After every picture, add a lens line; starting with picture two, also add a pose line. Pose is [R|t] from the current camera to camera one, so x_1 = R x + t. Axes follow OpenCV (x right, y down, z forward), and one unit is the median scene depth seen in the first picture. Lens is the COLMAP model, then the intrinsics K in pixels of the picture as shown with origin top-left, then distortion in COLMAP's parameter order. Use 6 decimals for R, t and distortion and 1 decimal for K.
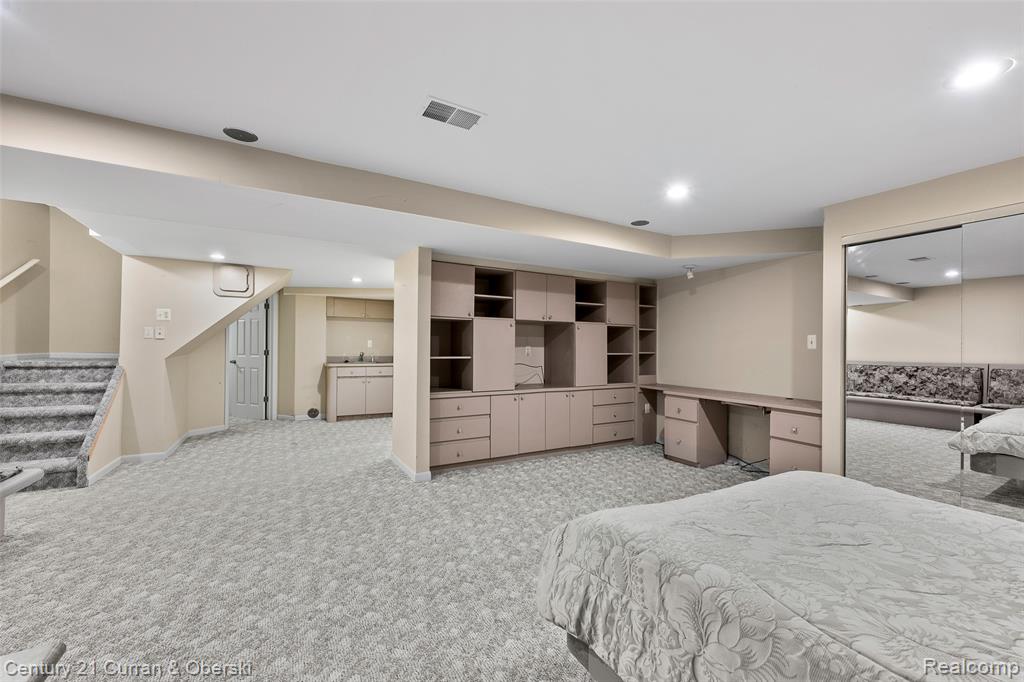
lens RADIAL K [[413.6, 0, 515.3], [0, 413.6, 347.0], [0, 0, 1]] dist [-0.002136, -0.000315]
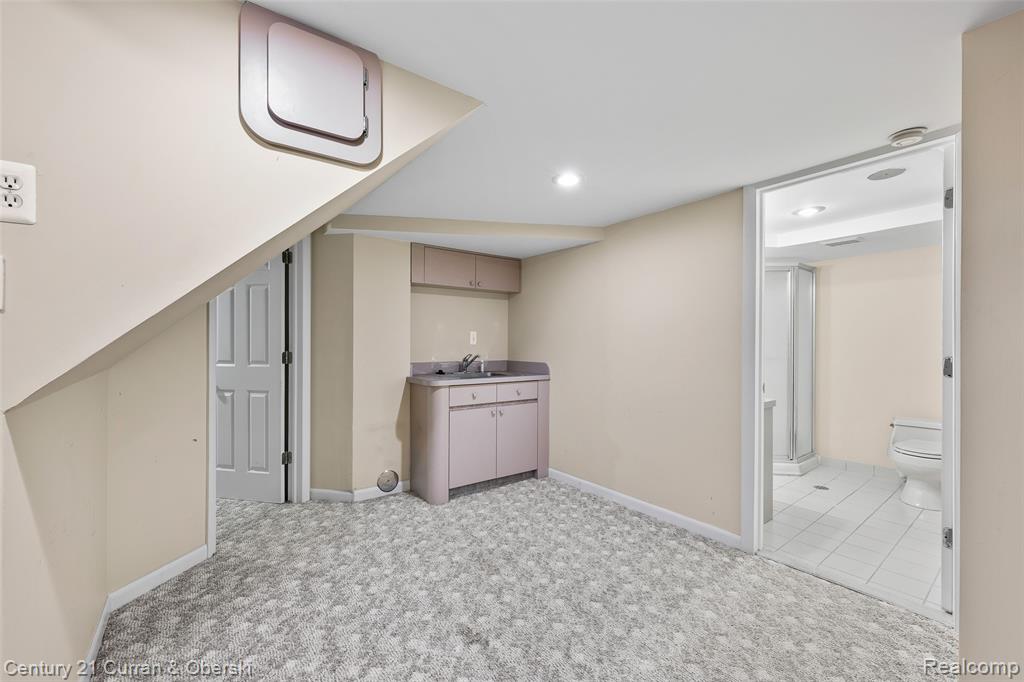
lens RADIAL K [[413.6, 0, 511.8], [0, 413.6, 343.1], [0, 0, 1]] dist [-0.002136, -0.000315]
pose [[0.990393, -0.004662, 0.138200, -0.415126], [0.004335, 0.999987, 0.002674, -0.003053], [-0.138211, -0.002049, 0.990401, 0.504256]]
